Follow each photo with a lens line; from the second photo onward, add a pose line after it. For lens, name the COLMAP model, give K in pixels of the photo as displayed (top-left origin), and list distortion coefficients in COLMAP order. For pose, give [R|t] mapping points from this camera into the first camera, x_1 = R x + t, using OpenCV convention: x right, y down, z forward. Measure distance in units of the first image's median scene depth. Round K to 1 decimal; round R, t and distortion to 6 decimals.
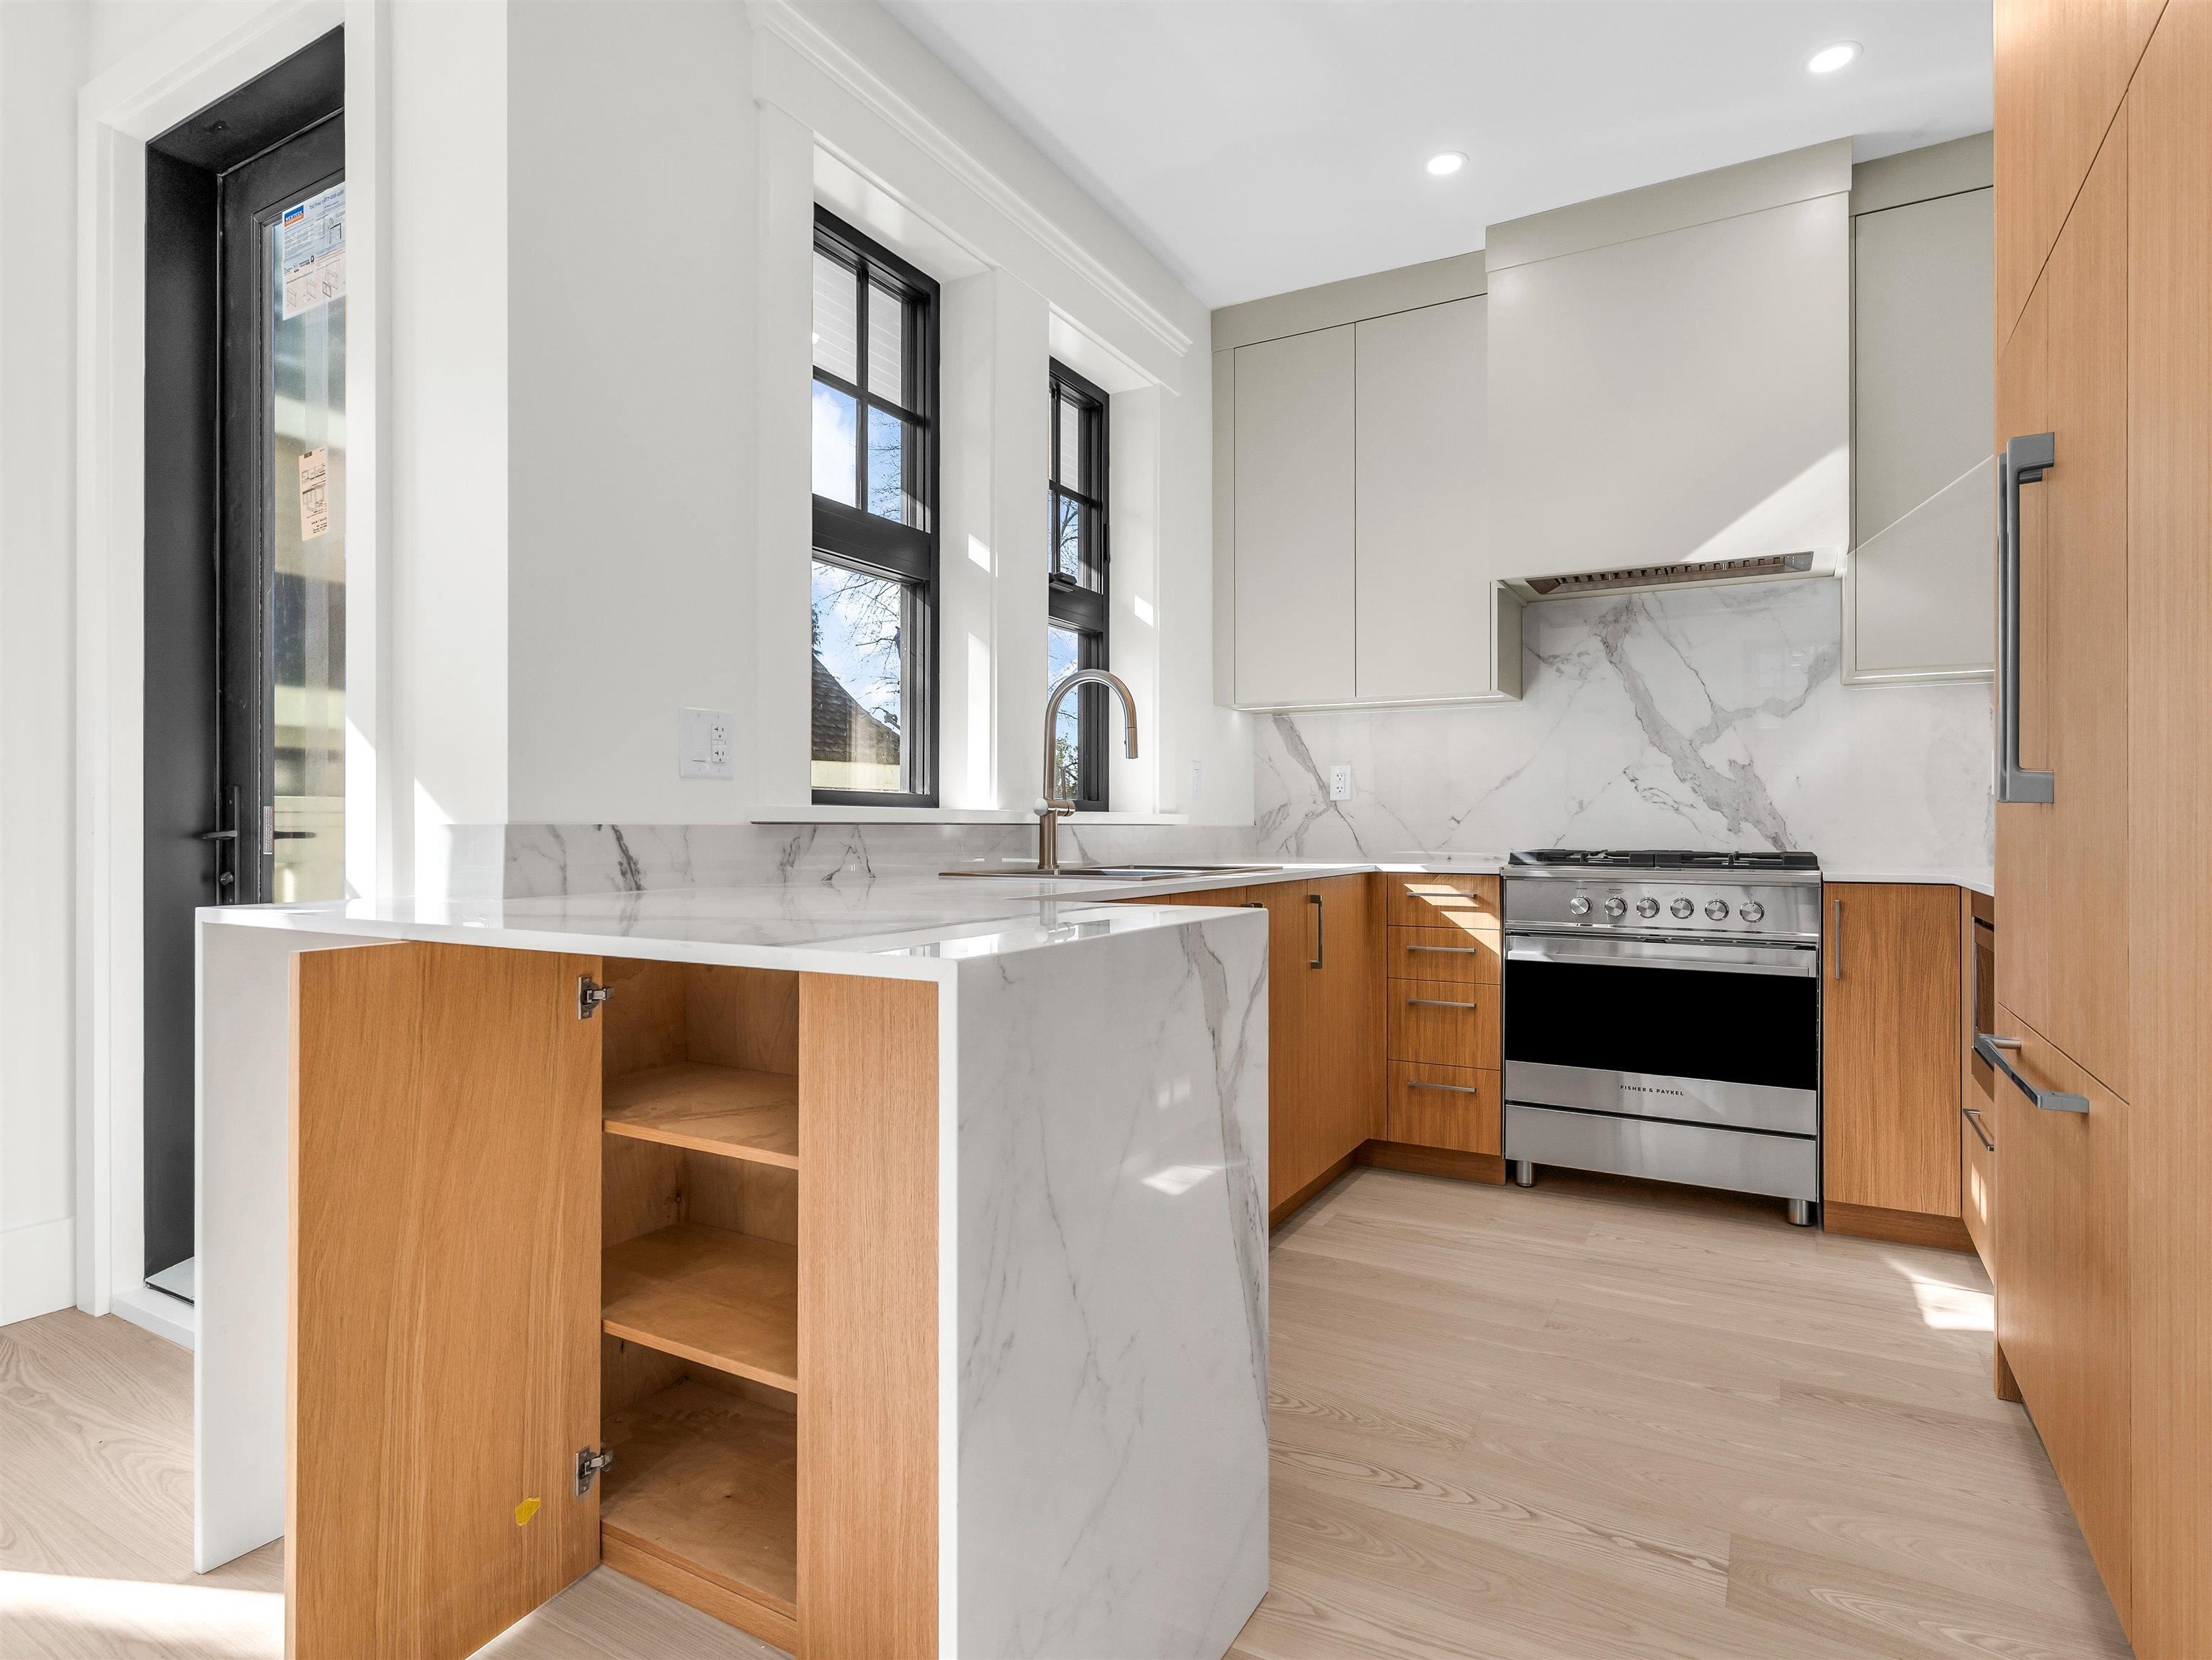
lens RADIAL K [[1190.2, 0, 1102.7], [0, 1190.2, 821.9], [0, 0, 1]] dist [-0.001436, 0.002336]
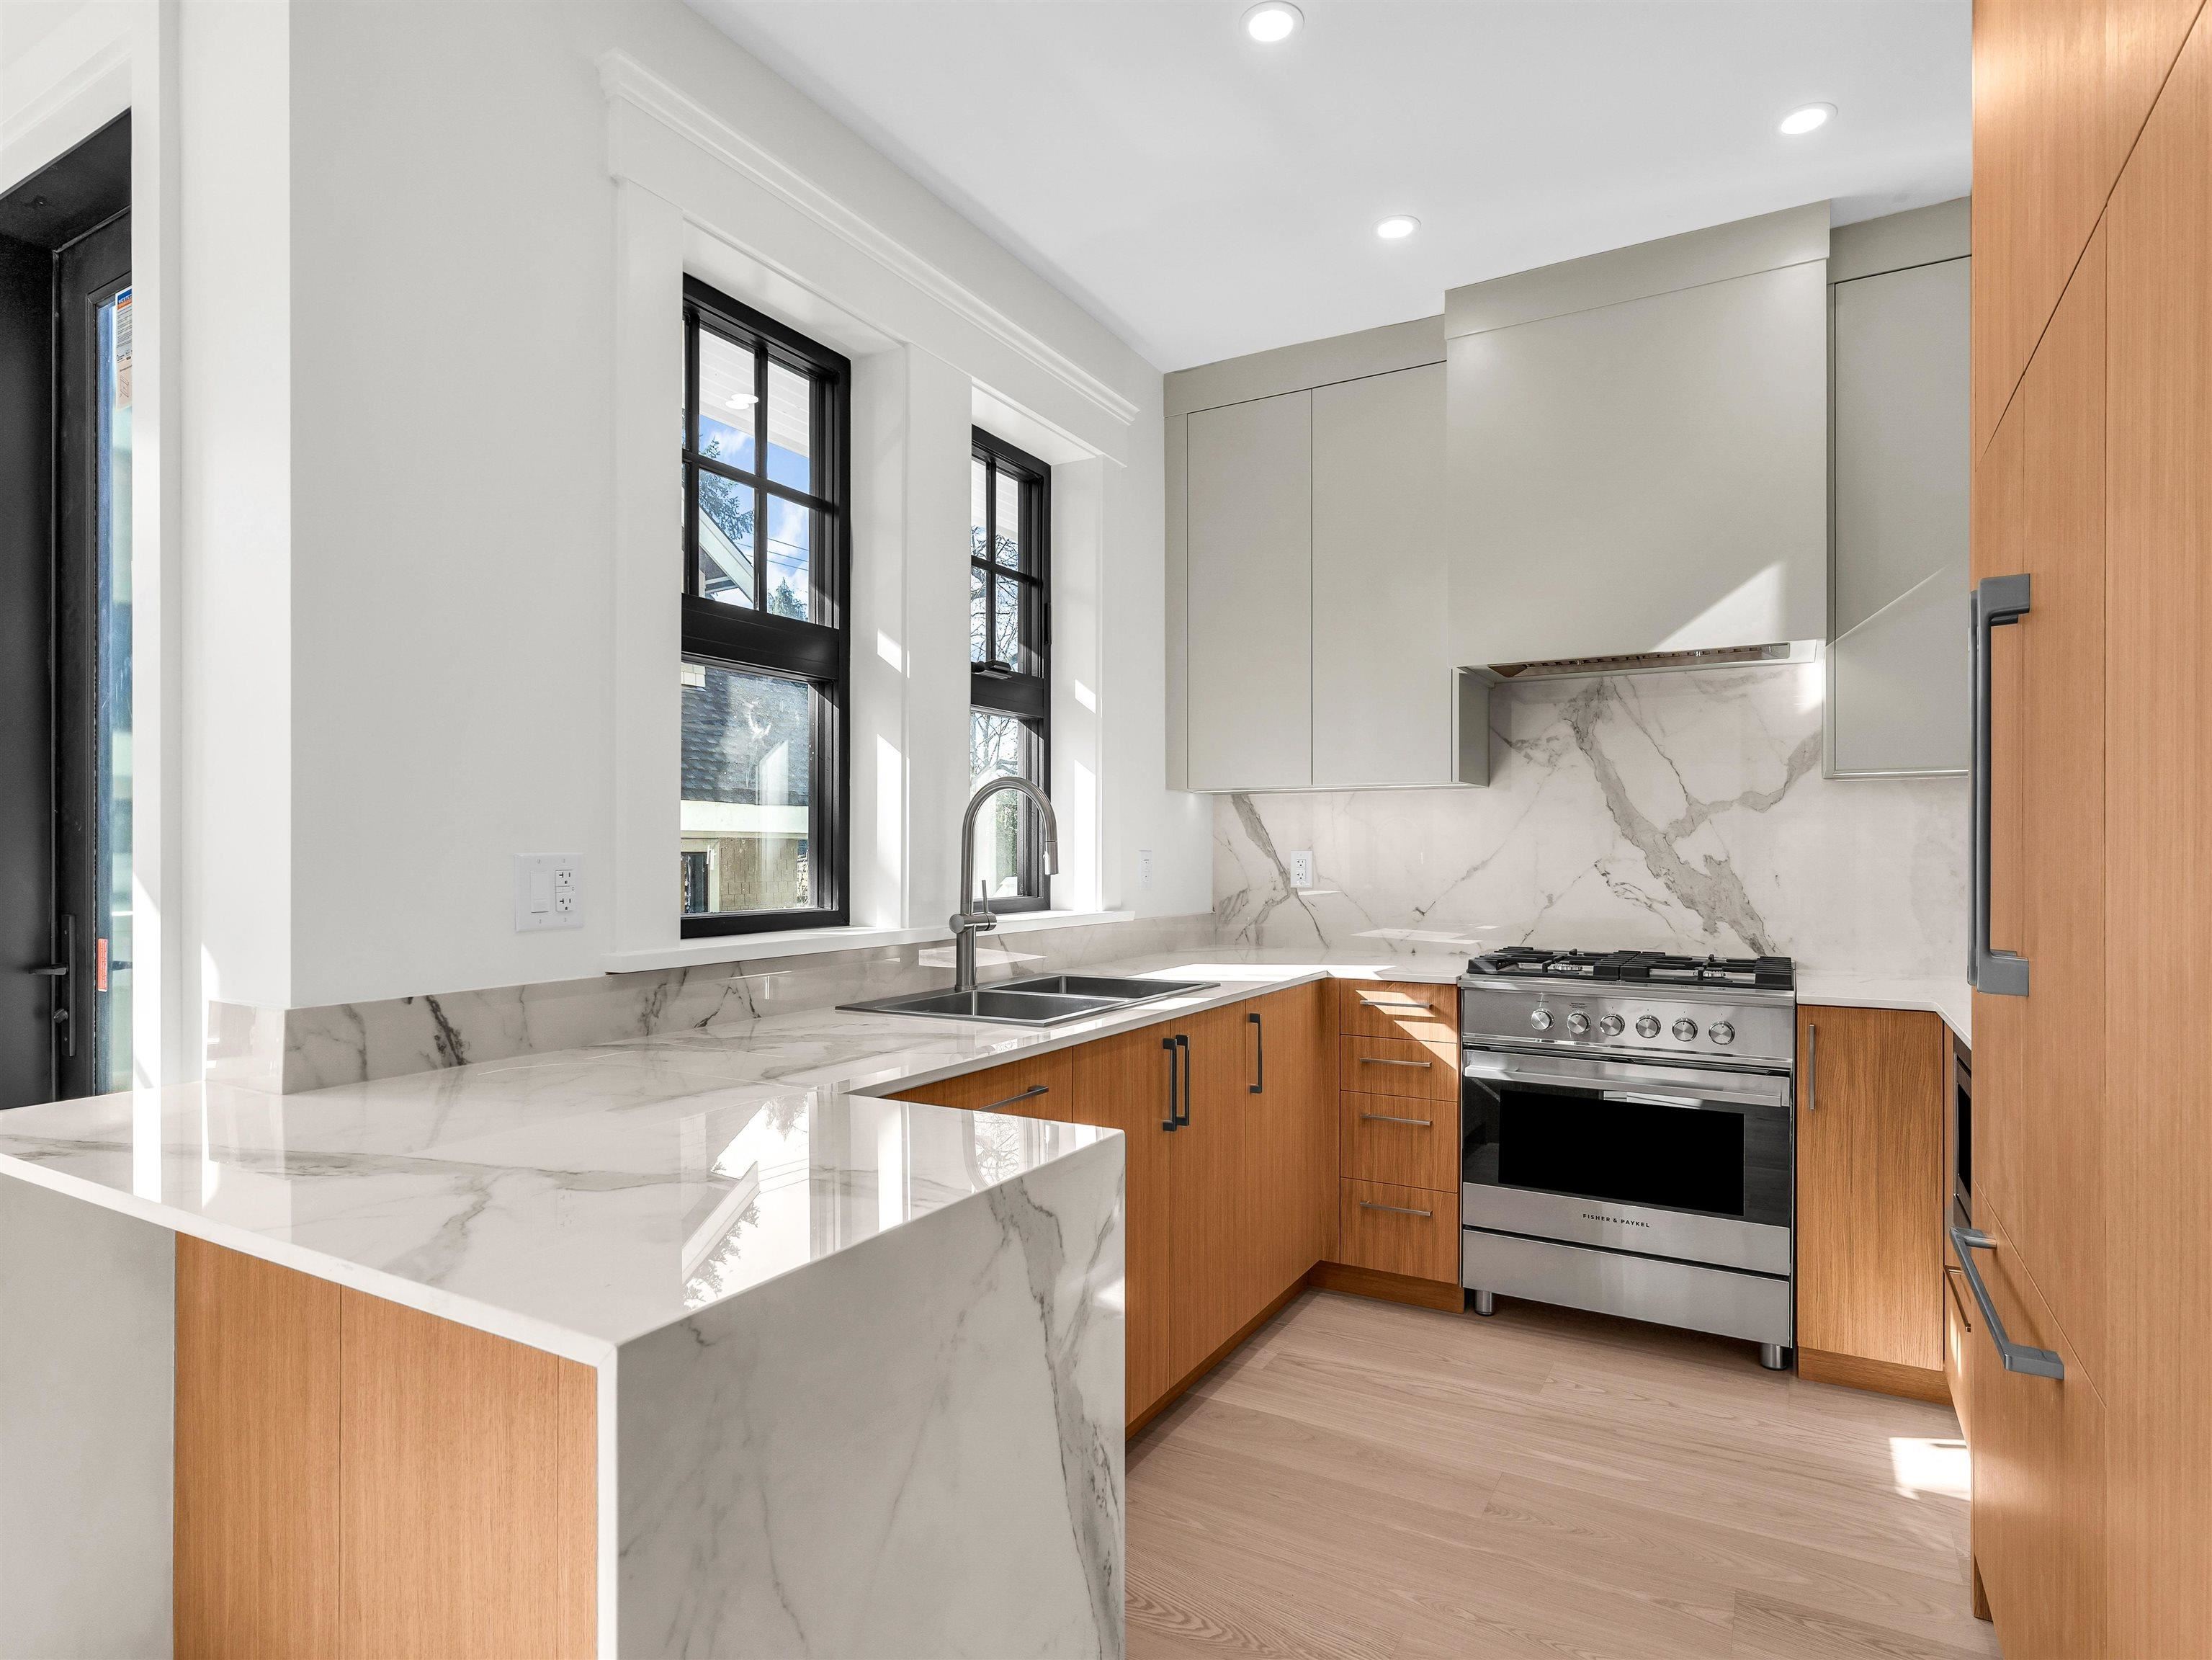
lens RADIAL K [[1190.2, 0, 1111.7], [0, 1190.2, 851.5], [0, 0, 1]] dist [-0.001436, 0.002336]
pose [[0.999998, -0.001317, -0.001413, 0.069695], [0.001323, 0.999991, 0.003961, -0.071706], [0.001408, -0.003962, 0.999991, 0.068185]]
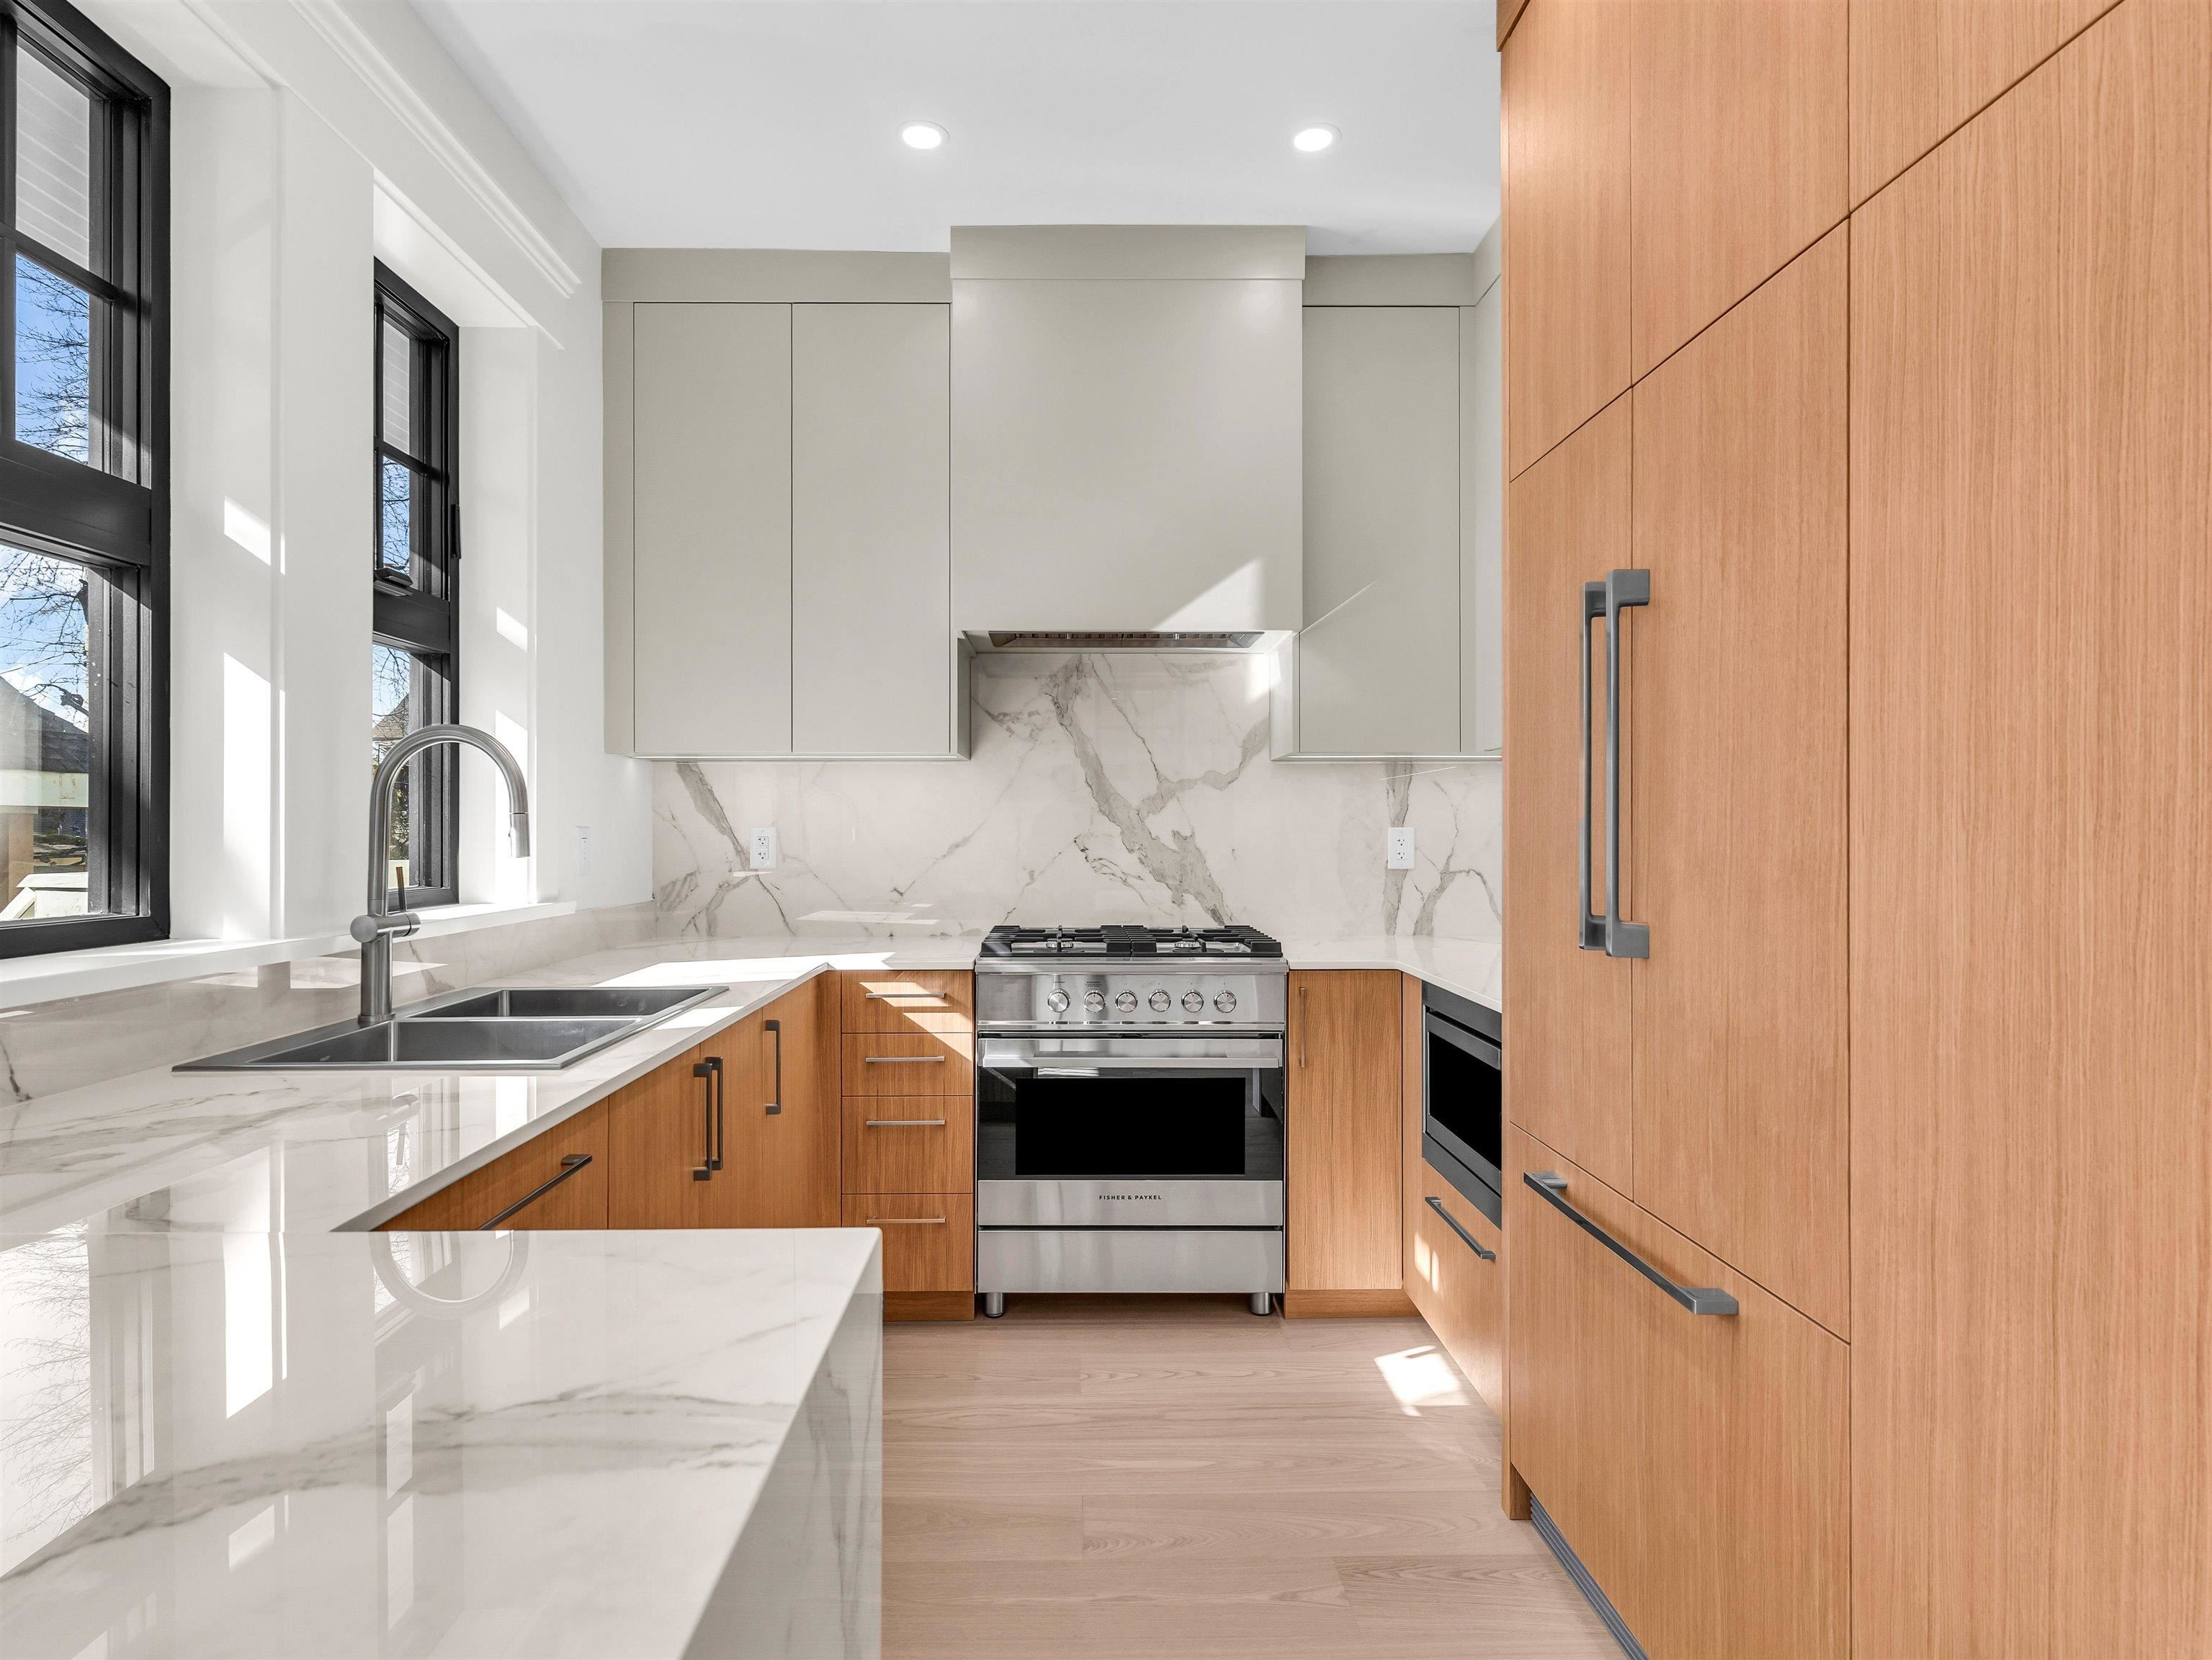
lens RADIAL K [[1190.2, 0, 1090.9], [0, 1190.2, 825.0], [0, 0, 1]] dist [-0.001436, 0.002336]
pose [[0.860986, -0.000733, 0.508628, -0.039959], [0.000689, 1.000000, 0.000275, -0.069079], [-0.508628, 0.000114, 0.860986, 0.224780]]
